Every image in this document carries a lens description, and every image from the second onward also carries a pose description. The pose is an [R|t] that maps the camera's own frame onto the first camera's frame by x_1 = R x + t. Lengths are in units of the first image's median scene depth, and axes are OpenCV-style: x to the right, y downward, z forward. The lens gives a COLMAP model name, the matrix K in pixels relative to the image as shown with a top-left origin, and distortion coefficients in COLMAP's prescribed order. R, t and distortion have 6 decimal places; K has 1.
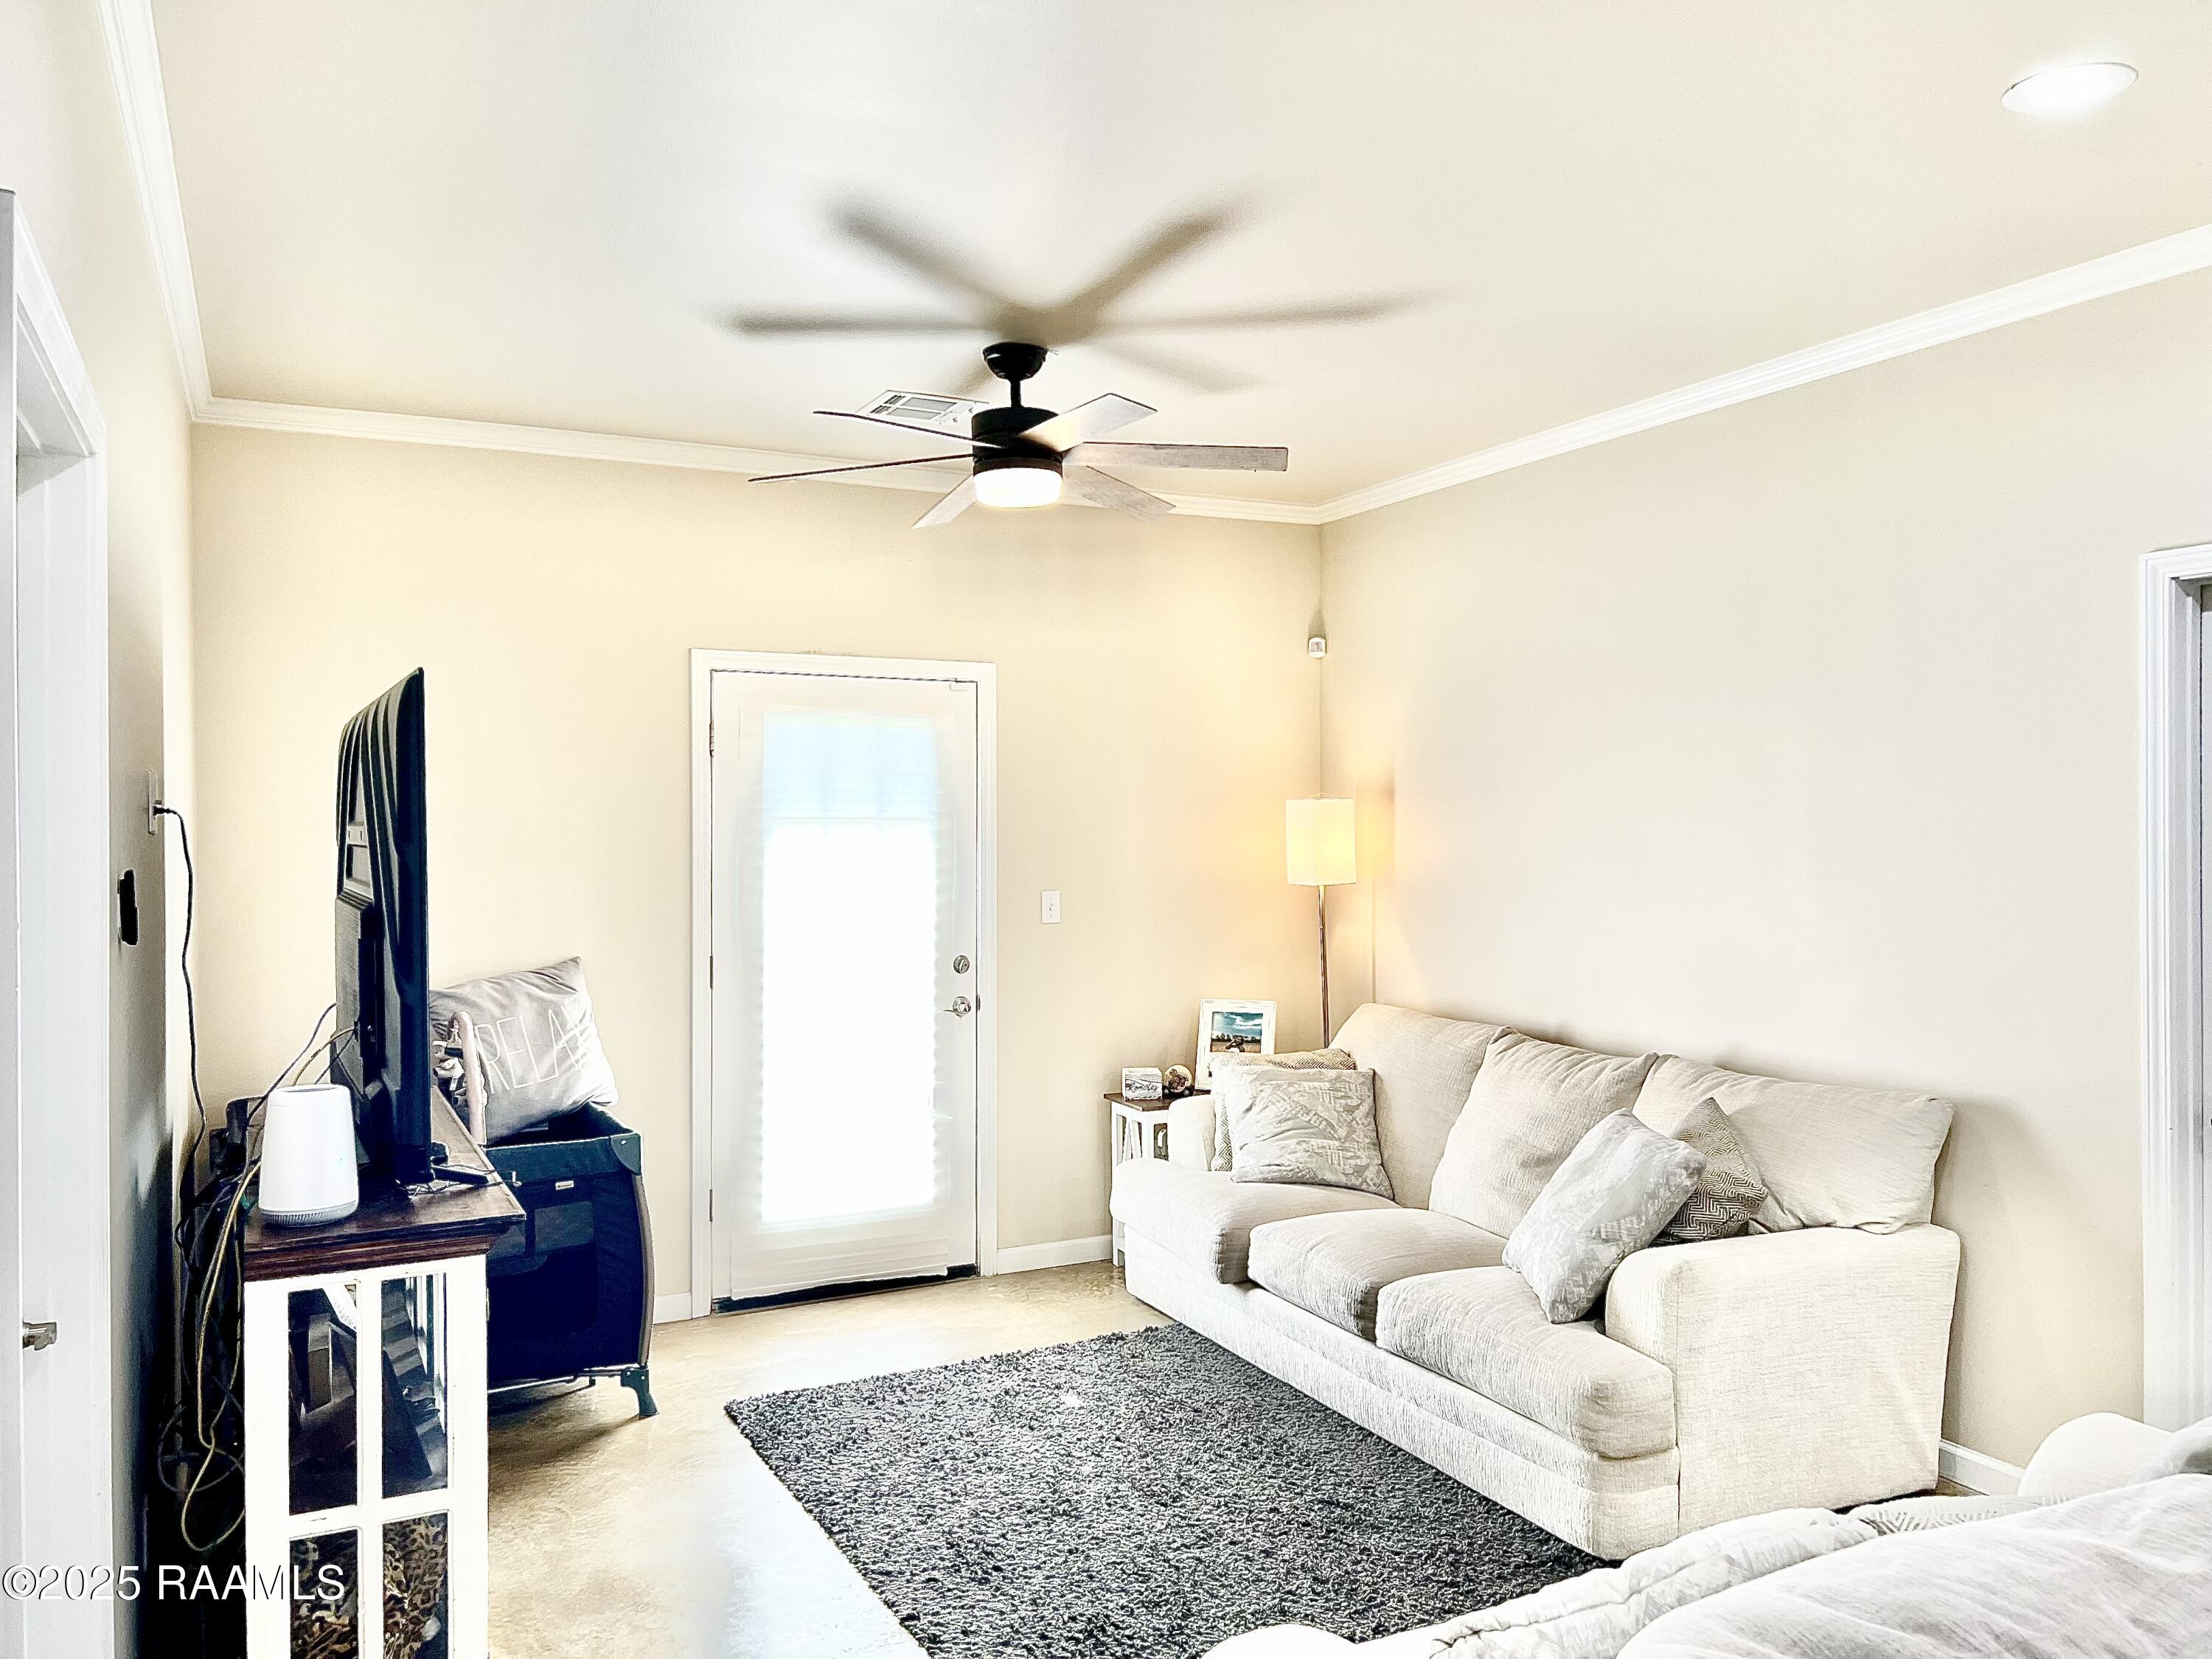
lens RADIAL K [[1660.9, 0, 1106.0], [0, 1660.9, 829.5], [0, 0, 1]] dist [0.095496, -0.259188]
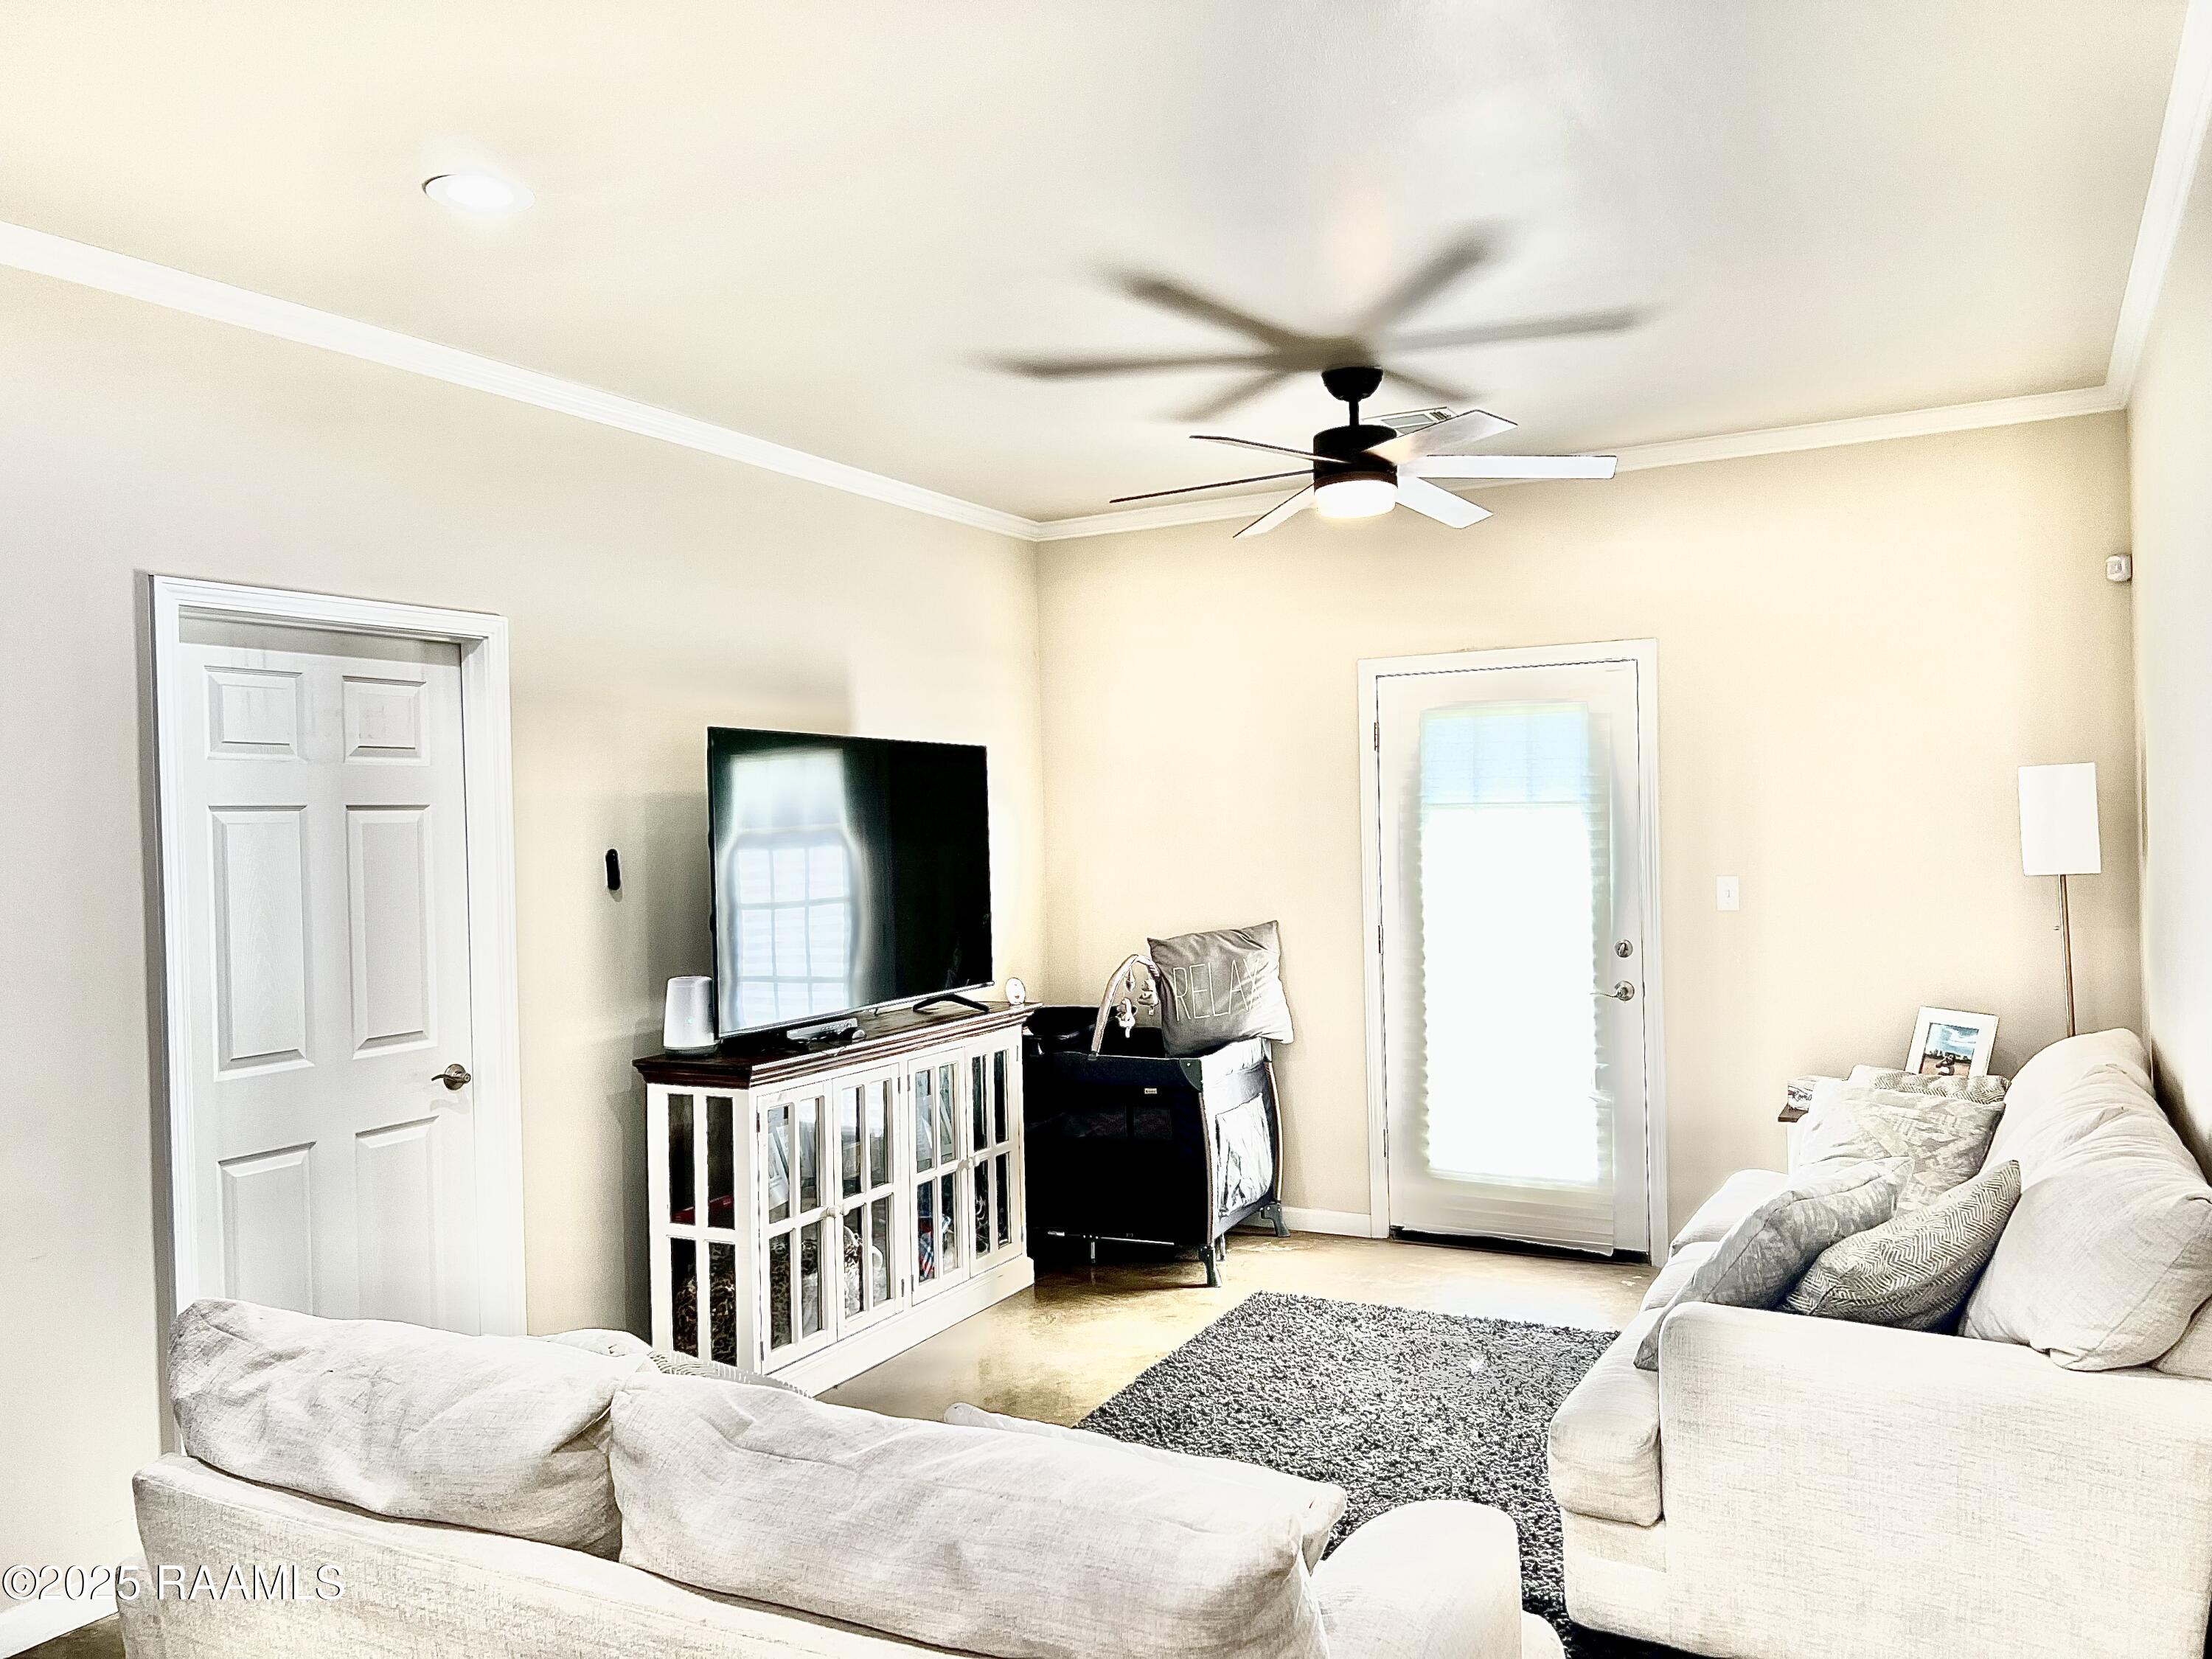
lens RADIAL K [[1666.4, 0, 1106.0], [0, 1666.4, 829.5], [0, 0, 1]] dist [0.012031, -0.001361]
pose [[0.570581, -0.005664, -0.821222, 0.623889], [0.012117, 0.999925, 0.001523, 0.006332], [0.821152, -0.010820, 0.570607, 0.206395]]
